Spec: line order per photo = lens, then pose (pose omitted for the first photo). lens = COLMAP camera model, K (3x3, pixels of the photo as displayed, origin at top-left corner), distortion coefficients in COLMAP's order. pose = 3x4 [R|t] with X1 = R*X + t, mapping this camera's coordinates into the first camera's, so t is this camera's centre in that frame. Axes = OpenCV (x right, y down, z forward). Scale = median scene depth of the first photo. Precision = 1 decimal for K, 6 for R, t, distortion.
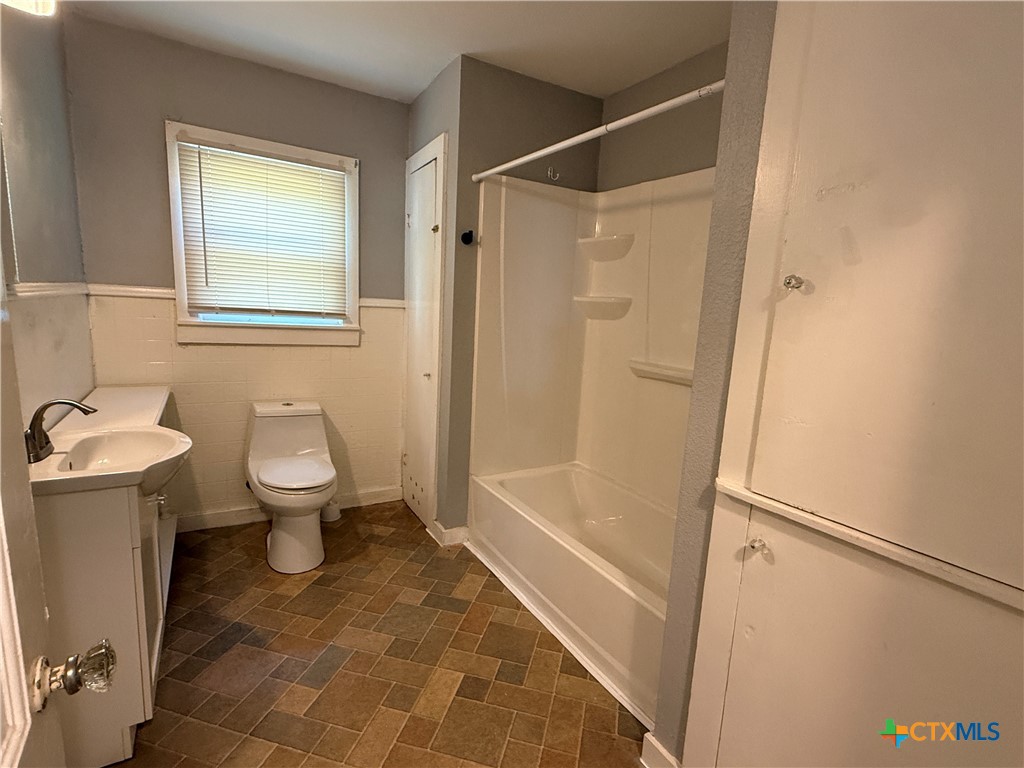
lens RADIAL K [[498.7, 0, 511.6], [0, 498.7, 385.1], [0, 0, 1]] dist [-0.001158, -0.000894]
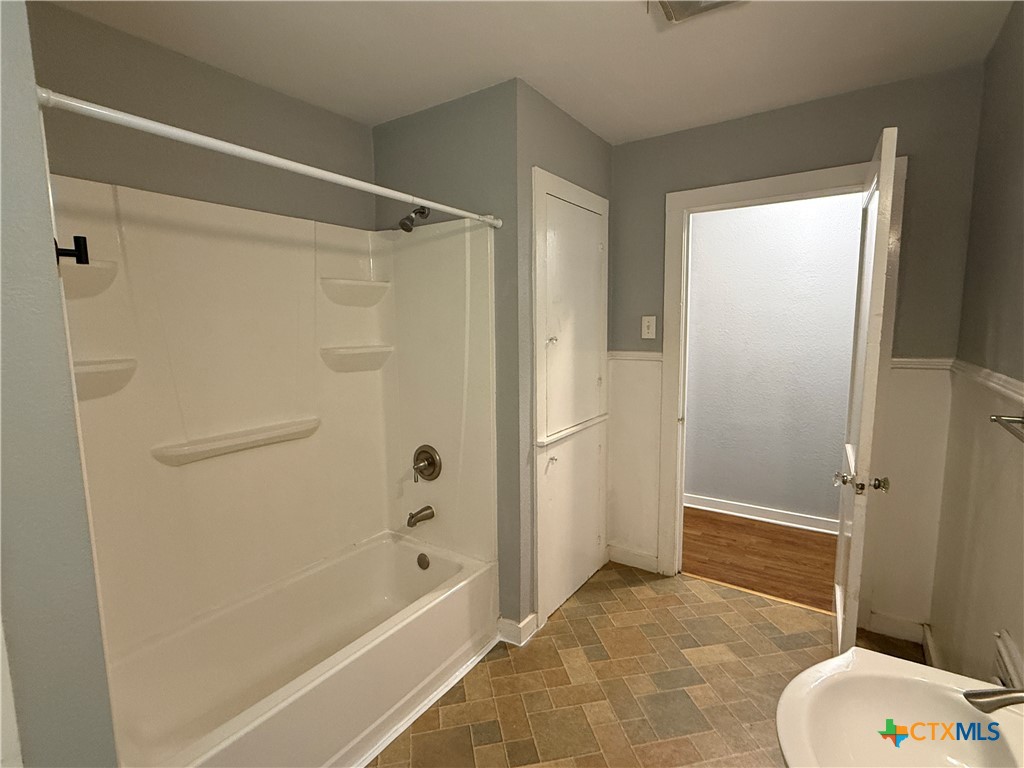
lens RADIAL K [[498.7, 0, 512.5], [0, 498.7, 382.8], [0, 0, 1]] dist [-0.001158, -0.000894]
pose [[-0.424247, -0.156176, 0.891977, -0.570057], [0.145669, 0.960417, 0.237443, -0.232331], [-0.893753, 0.230668, -0.384704, 0.833229]]
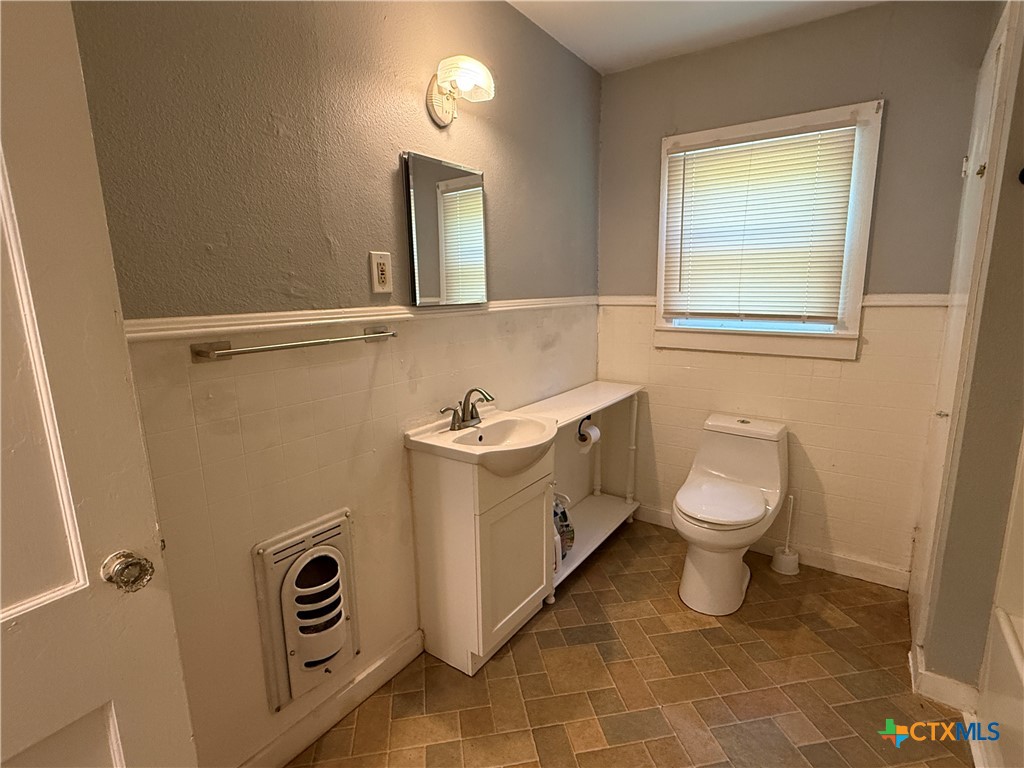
lens RADIAL K [[498.7, 0, 512.4], [0, 498.7, 386.1], [0, 0, 1]] dist [-0.001158, -0.000894]
pose [[0.409001, 0.110992, -0.905759, 0.181705], [-0.112449, 0.991141, 0.070677, -0.041944], [0.905579, 0.072945, 0.417859, 0.278567]]
